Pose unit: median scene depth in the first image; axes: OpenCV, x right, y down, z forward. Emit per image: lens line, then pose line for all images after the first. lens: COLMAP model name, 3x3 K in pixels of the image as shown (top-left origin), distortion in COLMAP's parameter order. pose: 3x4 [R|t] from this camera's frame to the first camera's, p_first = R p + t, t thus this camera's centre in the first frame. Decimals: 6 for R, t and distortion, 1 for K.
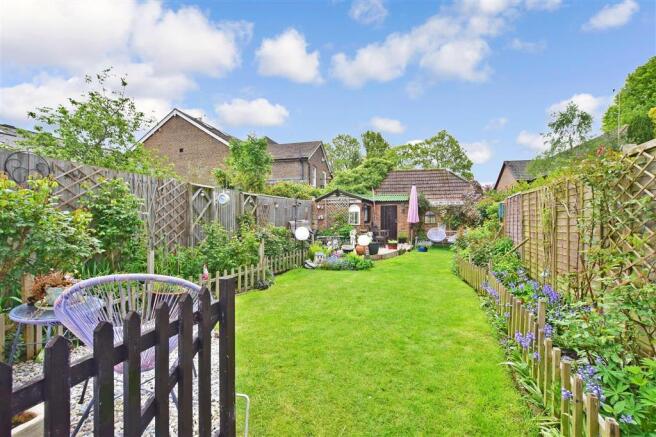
lens RADIAL K [[294.5, 0, 327.5], [0, 294.5, 220.9], [0, 0, 1]] dist [-0.005912, -0.000539]
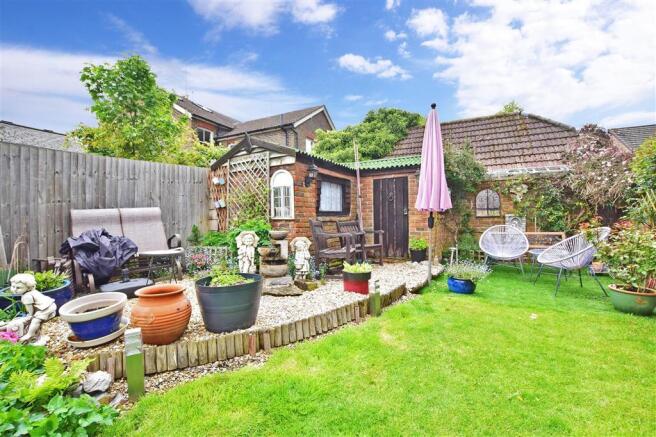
lens RADIAL K [[294.5, 0, 327.8], [0, 294.5, 217.3], [0, 0, 1]] dist [-0.005912, -0.000539]
pose [[0.982609, -0.013712, -0.185181, 0.206510], [0.011405, 0.999844, -0.013520, 0.015450], [0.185338, 0.011173, 0.982611, 0.552277]]
